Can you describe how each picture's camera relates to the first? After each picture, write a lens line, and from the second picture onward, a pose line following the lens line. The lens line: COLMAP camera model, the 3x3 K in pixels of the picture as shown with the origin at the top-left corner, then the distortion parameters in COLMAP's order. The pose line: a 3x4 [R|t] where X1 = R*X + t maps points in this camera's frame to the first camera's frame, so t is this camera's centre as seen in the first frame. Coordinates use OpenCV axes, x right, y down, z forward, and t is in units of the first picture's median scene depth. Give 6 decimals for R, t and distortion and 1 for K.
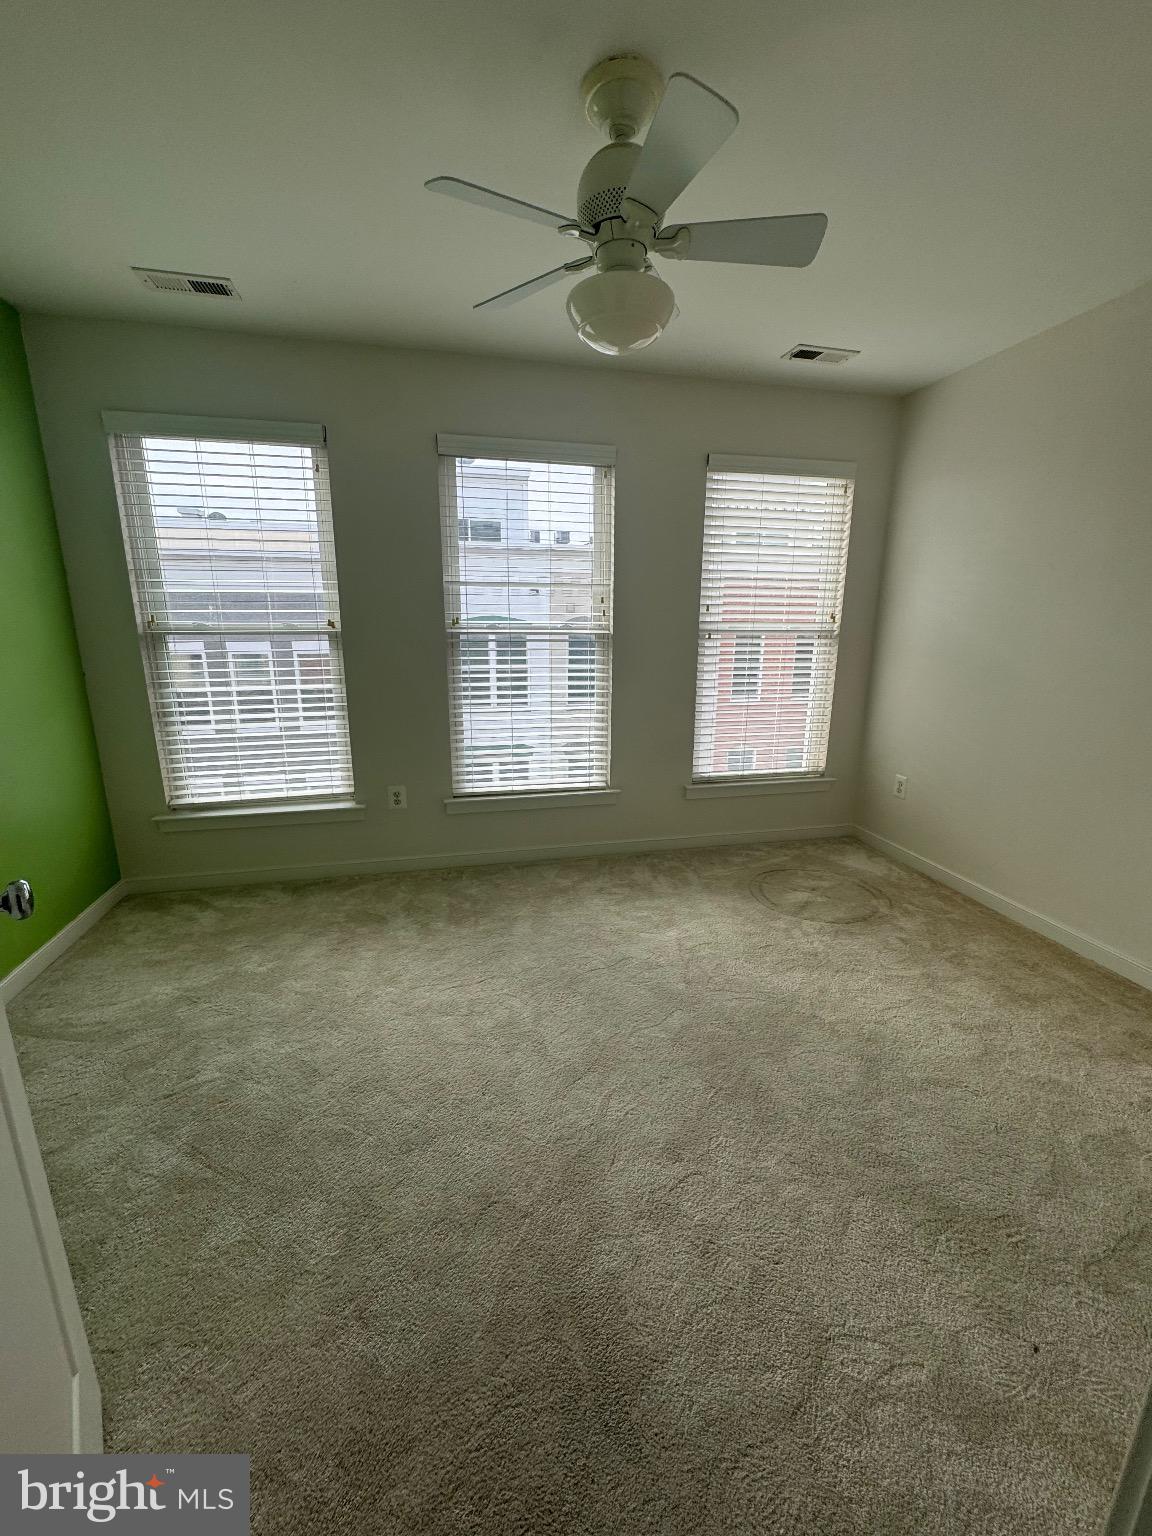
lens RADIAL K [[611.2, 0, 576.0], [0, 611.2, 768.0], [0, 0, 1]] dist [0.000559, 0.000014]
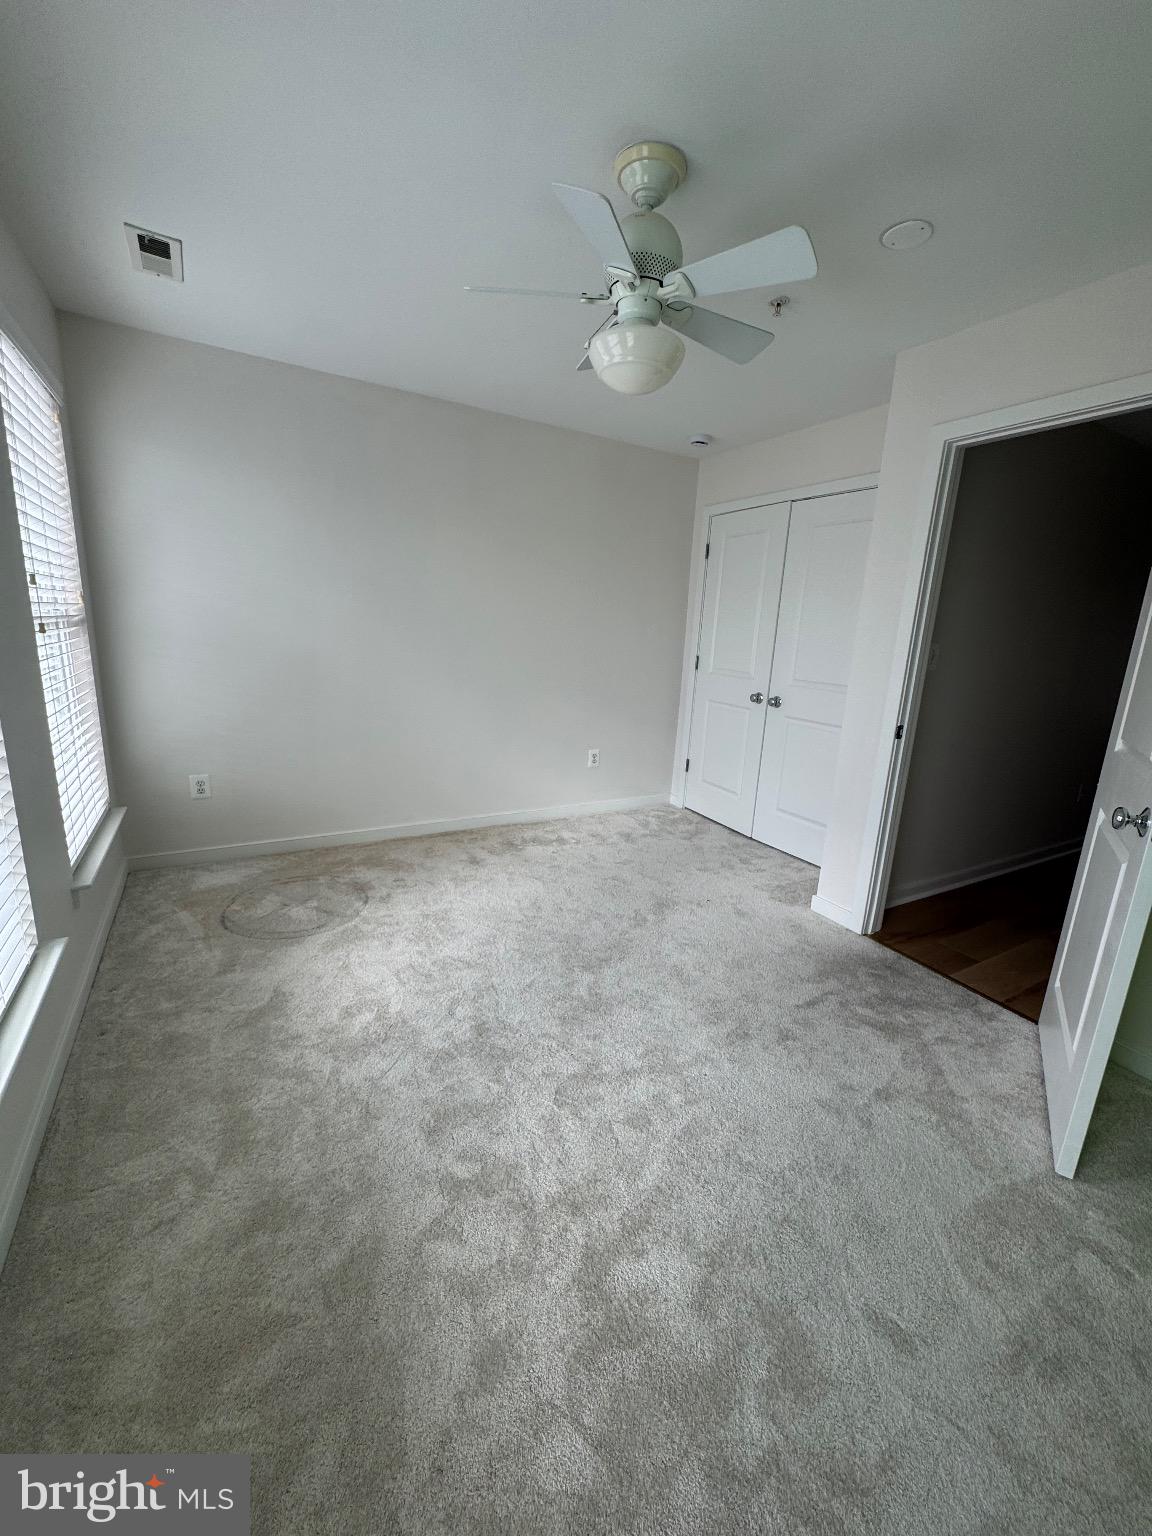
lens RADIAL K [[611.2, 0, 576.0], [0, 611.2, 768.0], [0, 0, 1]] dist [0.000559, 0.000014]
pose [[-0.295314, -0.230632, 0.927145, -0.593233], [0.175309, 0.940868, 0.289885, -0.201056], [-0.939179, 0.248144, -0.237420, 0.830687]]
